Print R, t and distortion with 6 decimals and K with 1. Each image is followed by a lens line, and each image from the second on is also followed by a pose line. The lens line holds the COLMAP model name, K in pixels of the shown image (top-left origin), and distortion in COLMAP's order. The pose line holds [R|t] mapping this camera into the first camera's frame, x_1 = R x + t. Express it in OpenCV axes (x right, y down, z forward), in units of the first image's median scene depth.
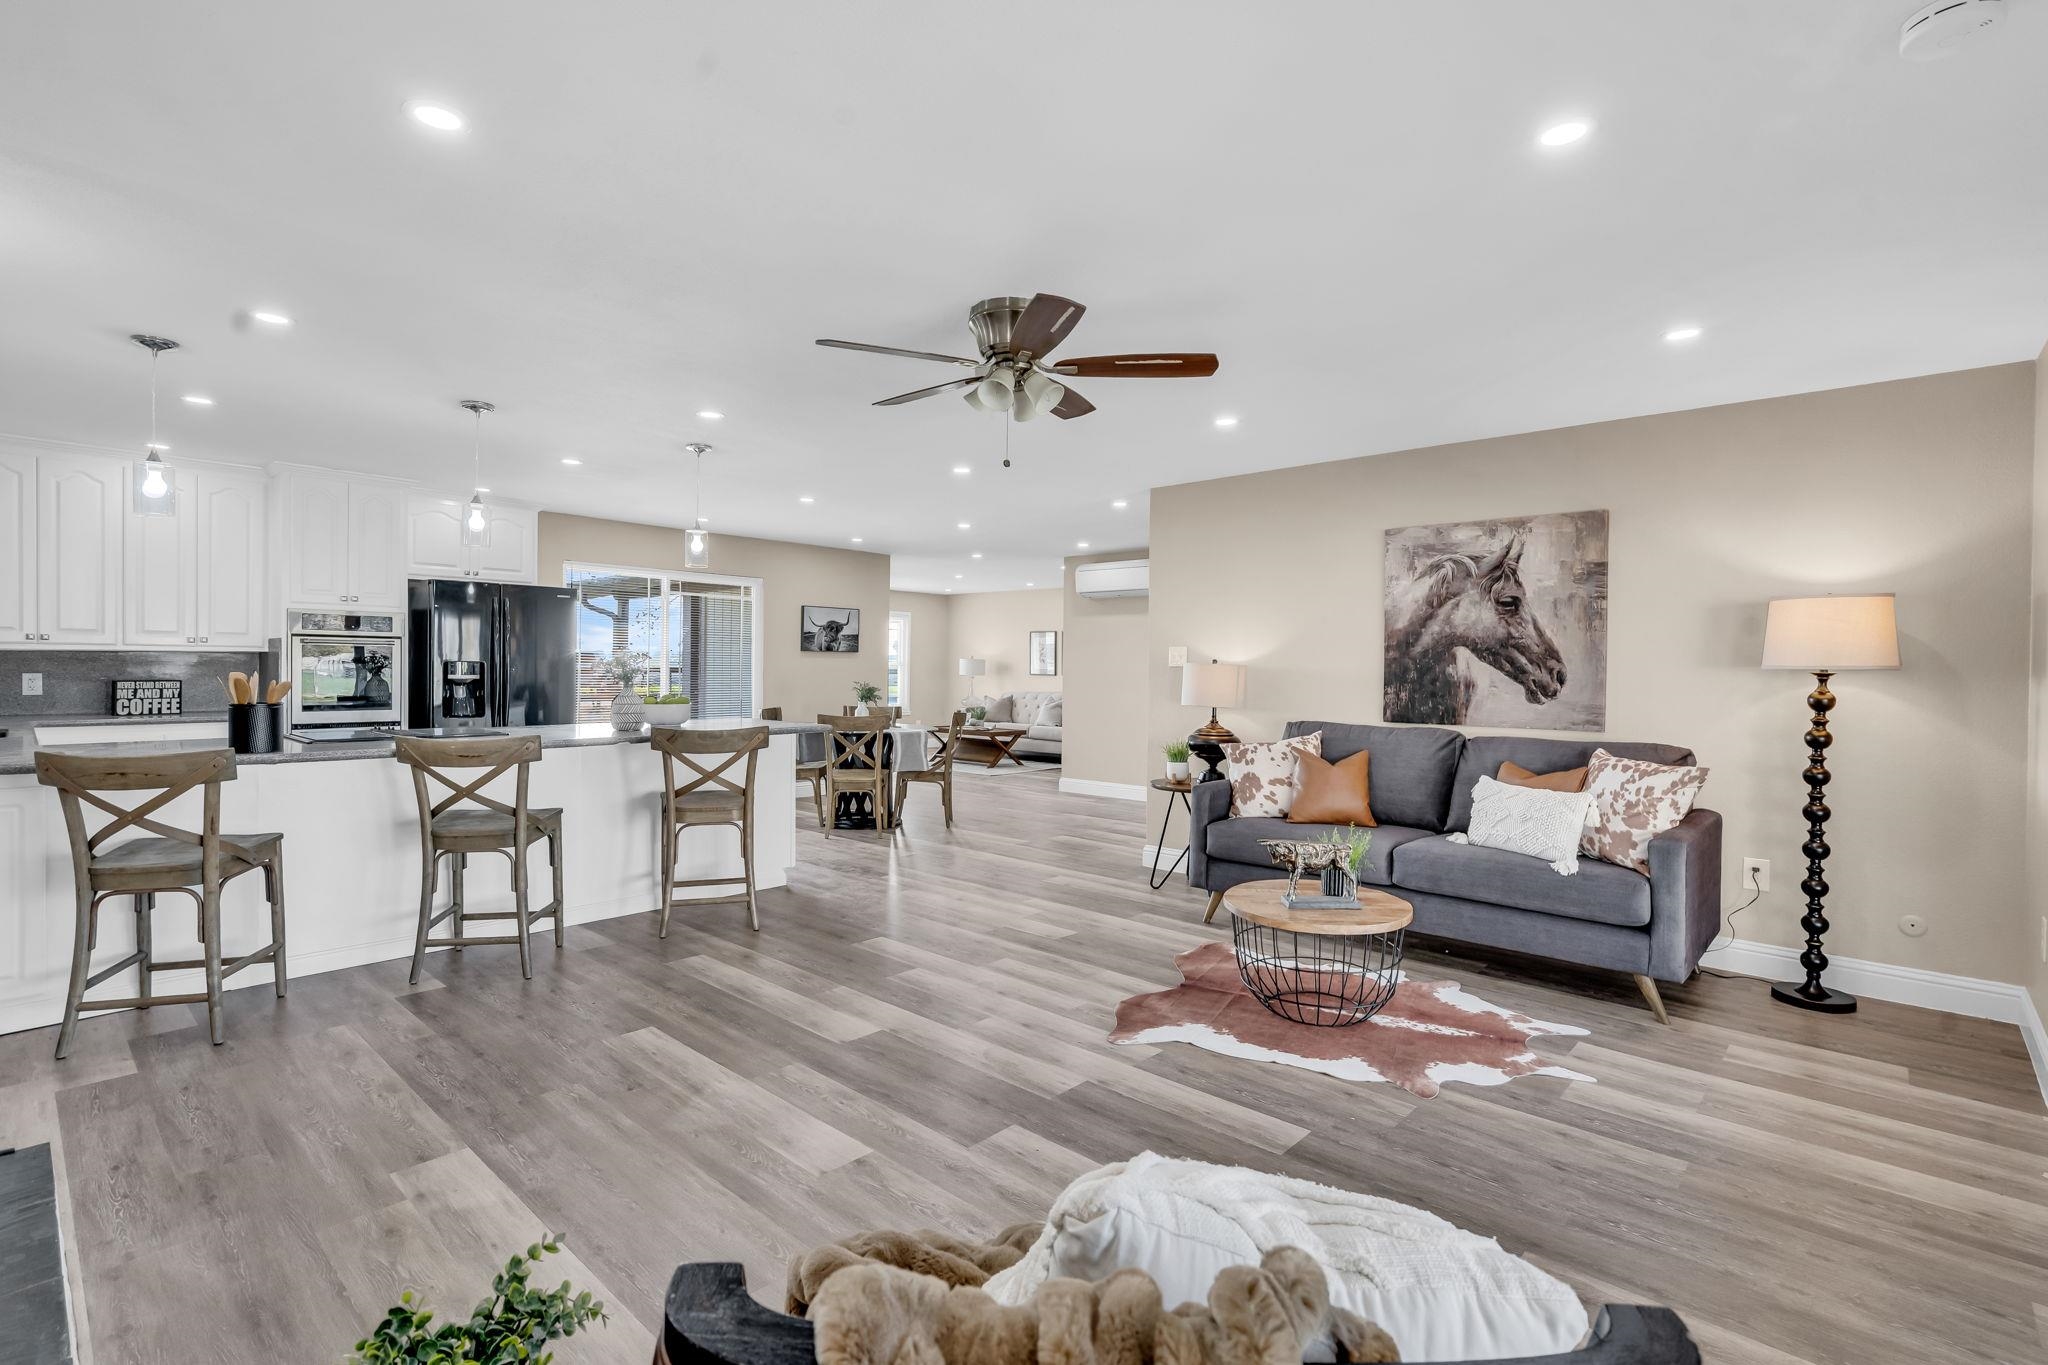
lens RADIAL K [[946.6, 0, 1035.6], [0, 946.6, 682.5], [0, 0, 1]] dist [-0.000561, 0.000141]
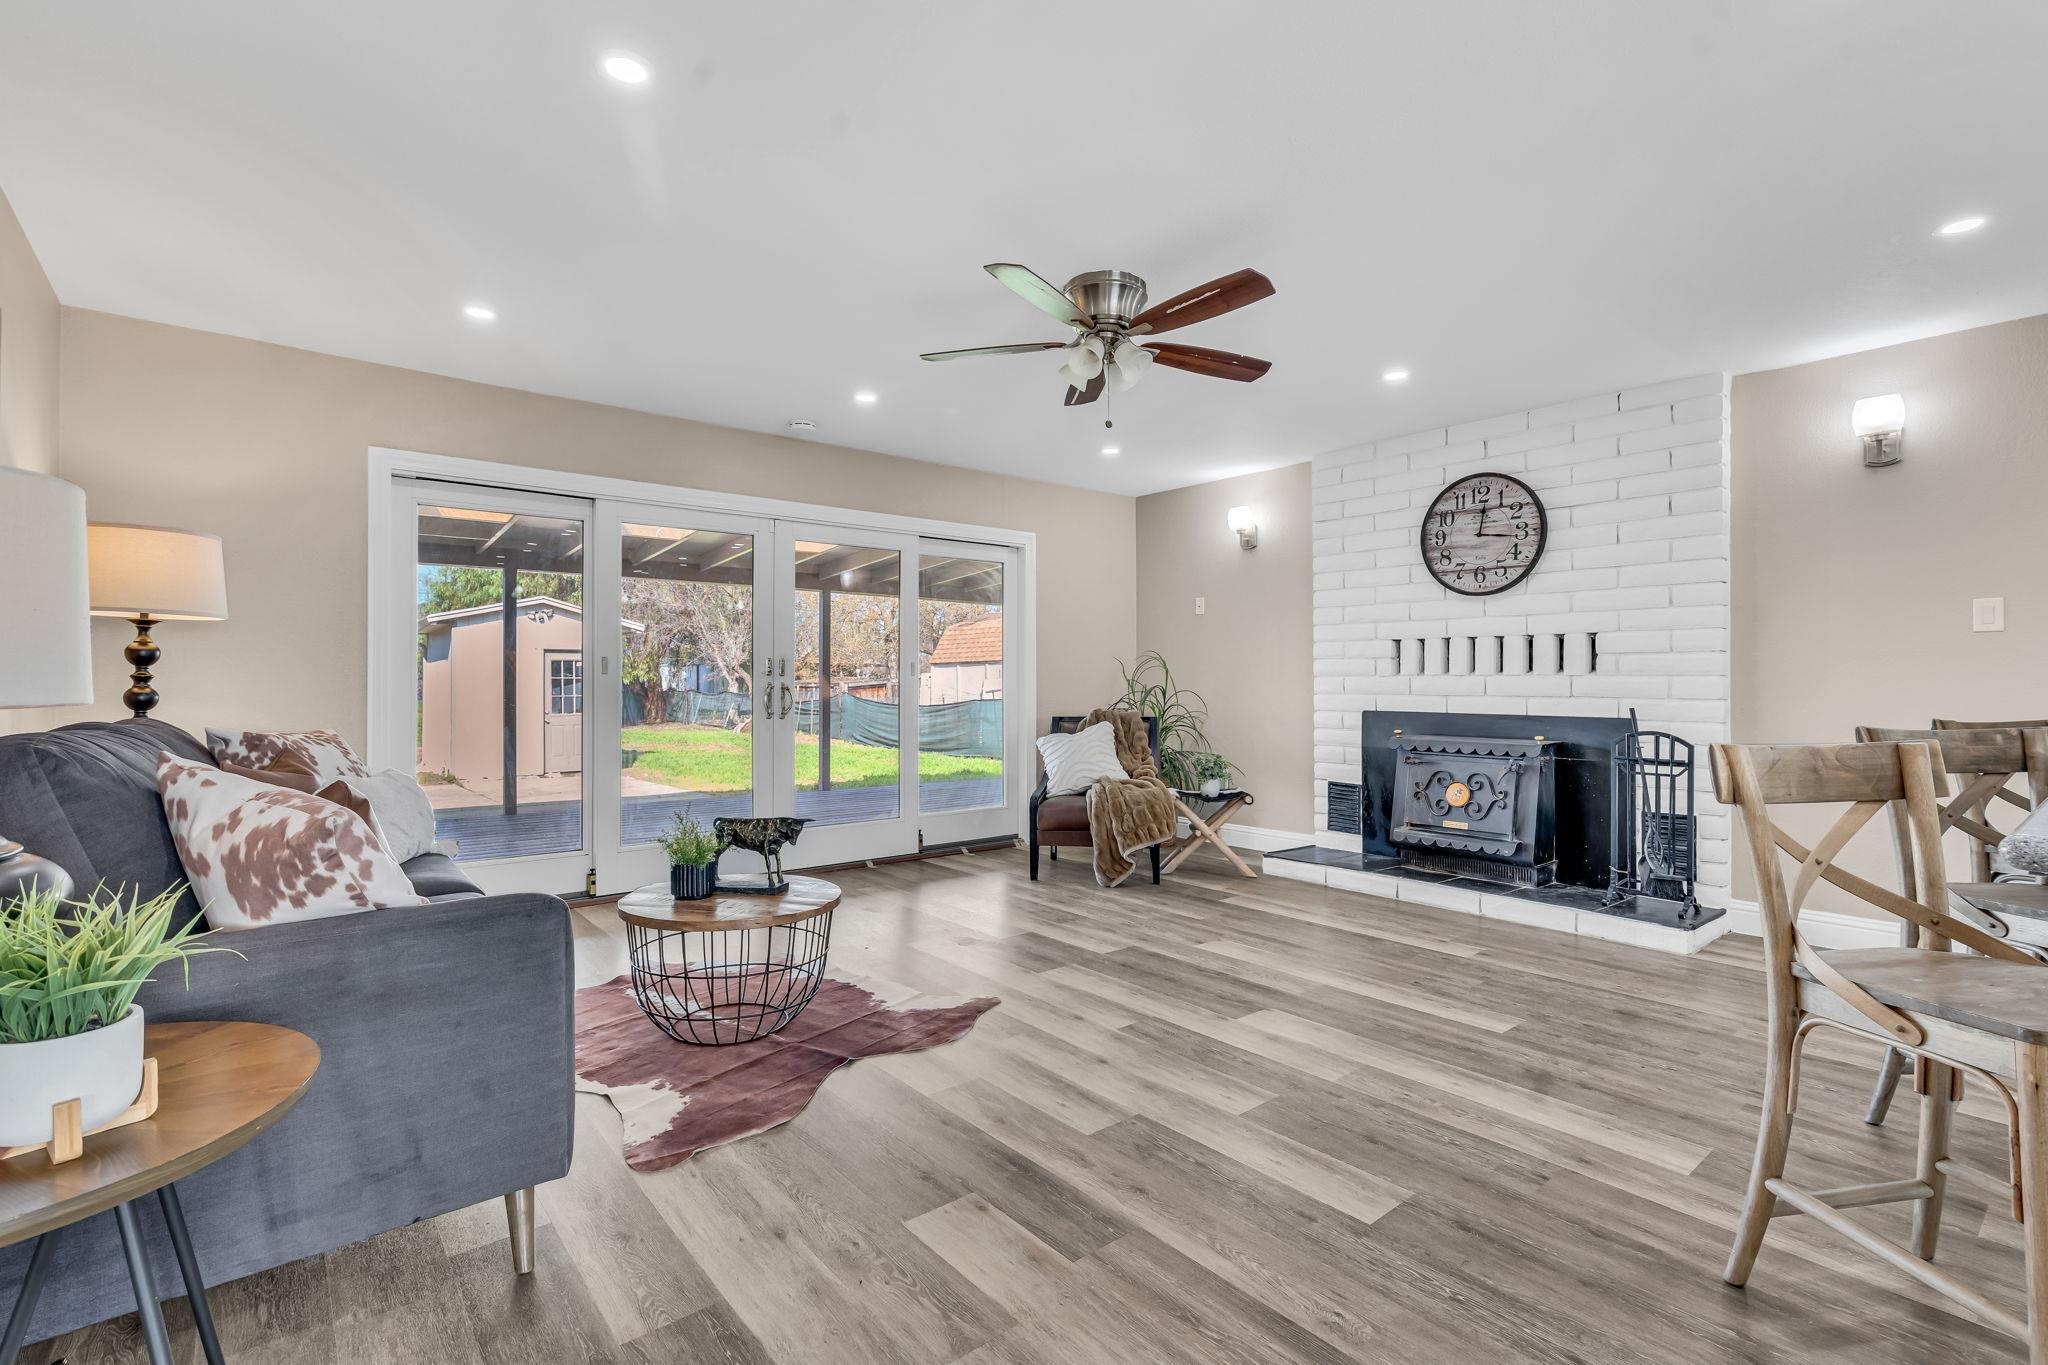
lens RADIAL K [[941.9, 0, 1043.0], [0, 941.9, 677.1], [0, 0, 1]] dist [-0.001062, 0.000085]
pose [[-0.990706, -0.011293, 0.135551, -0.067328], [-0.009673, 0.999874, 0.012607, 0.016996], [-0.135677, 0.011178, -0.990690, 1.340567]]
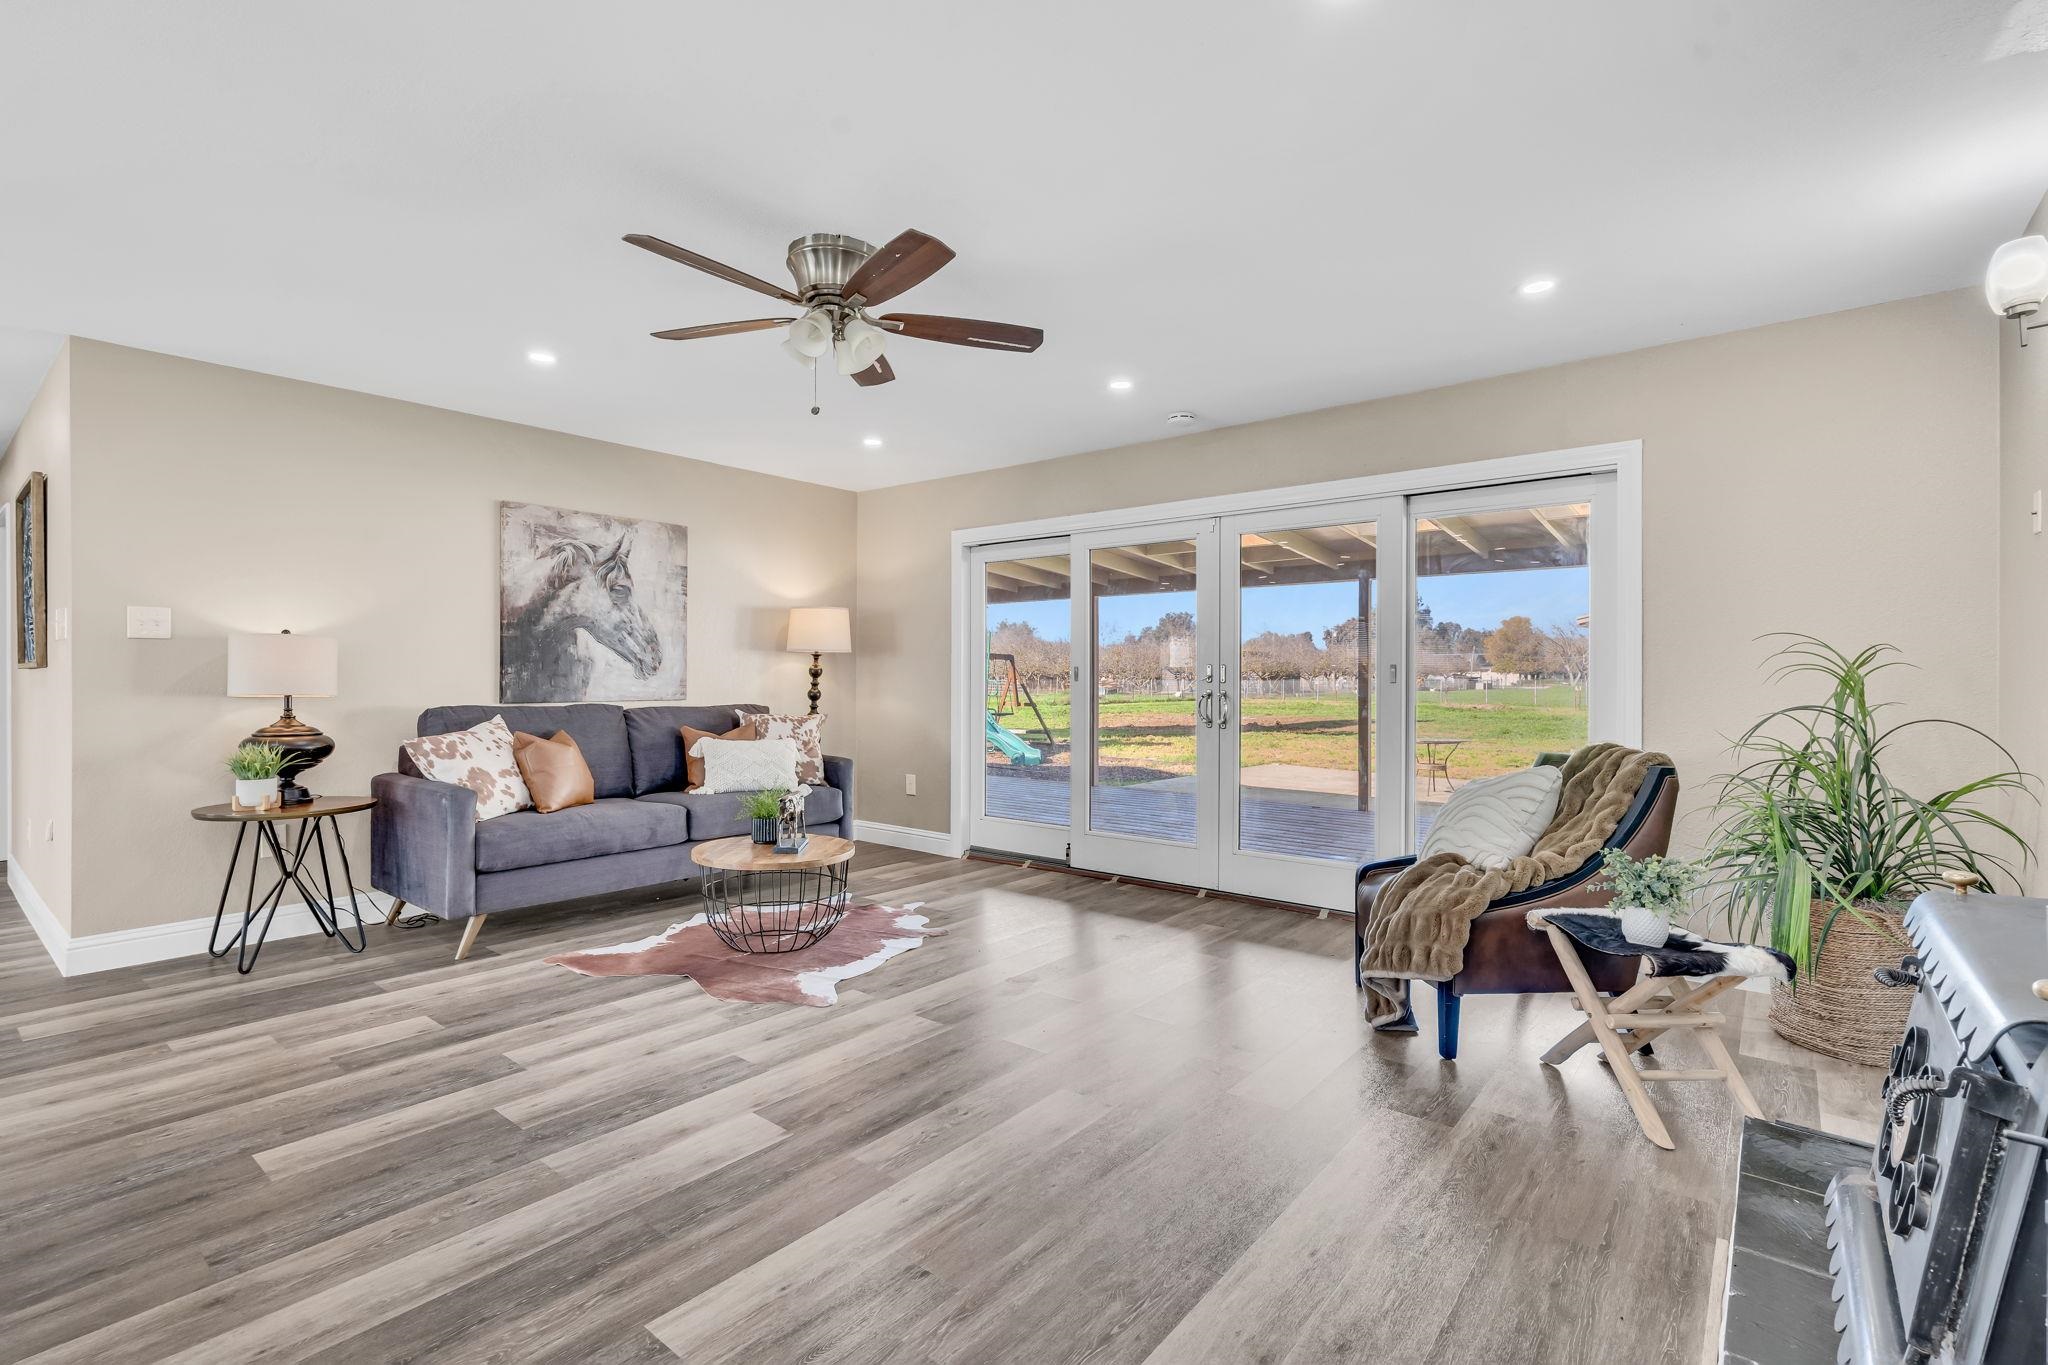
lens RADIAL K [[935.5, 0, 1002.1], [0, 935.5, 677.1], [0, 0, 1]] dist [-0.004079, 0.001013]
pose [[-0.041539, -0.010974, 0.999077, -0.629147], [0.011833, 0.999864, 0.011474, 0.011460], [-0.999067, 0.012298, -0.041403, 0.576157]]
